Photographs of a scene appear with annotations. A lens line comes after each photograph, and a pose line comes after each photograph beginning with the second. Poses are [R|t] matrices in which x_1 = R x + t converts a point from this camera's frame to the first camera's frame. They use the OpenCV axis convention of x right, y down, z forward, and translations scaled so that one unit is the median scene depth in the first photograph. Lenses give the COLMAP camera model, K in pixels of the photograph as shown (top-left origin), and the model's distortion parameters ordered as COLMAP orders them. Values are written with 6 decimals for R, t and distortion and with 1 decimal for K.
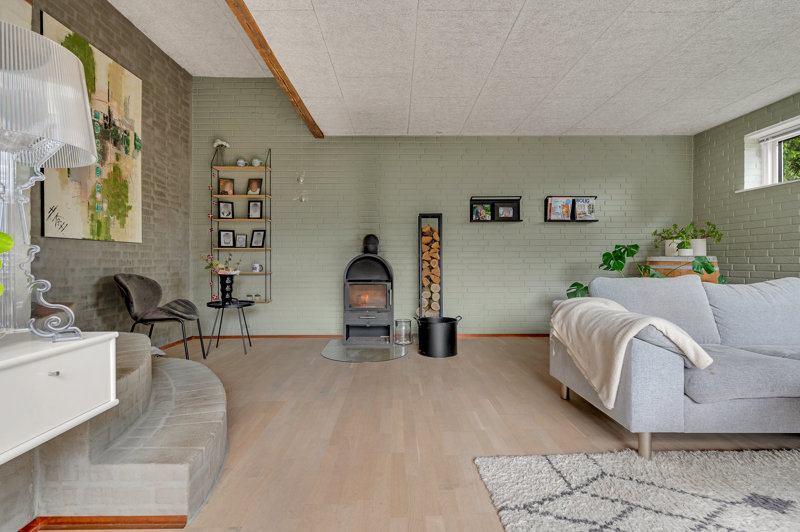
lens RADIAL K [[391.1, 0, 395.9], [0, 391.1, 263.2], [0, 0, 1]] dist [0.000717, 0.000445]
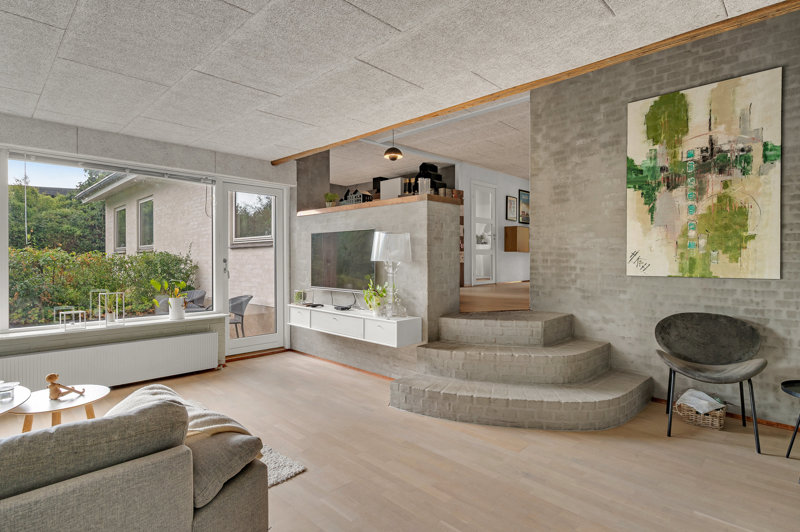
lens RADIAL K [[423.1, 0, 402.8], [0, 423.1, 261.7], [0, 0, 1]] dist [0.001778, -0.000378]
pose [[-0.704862, 0.008346, -0.709295, 0.527526], [-0.003182, 0.999884, 0.014927, -0.110057], [0.709337, 0.012778, -0.704754, 1.212245]]
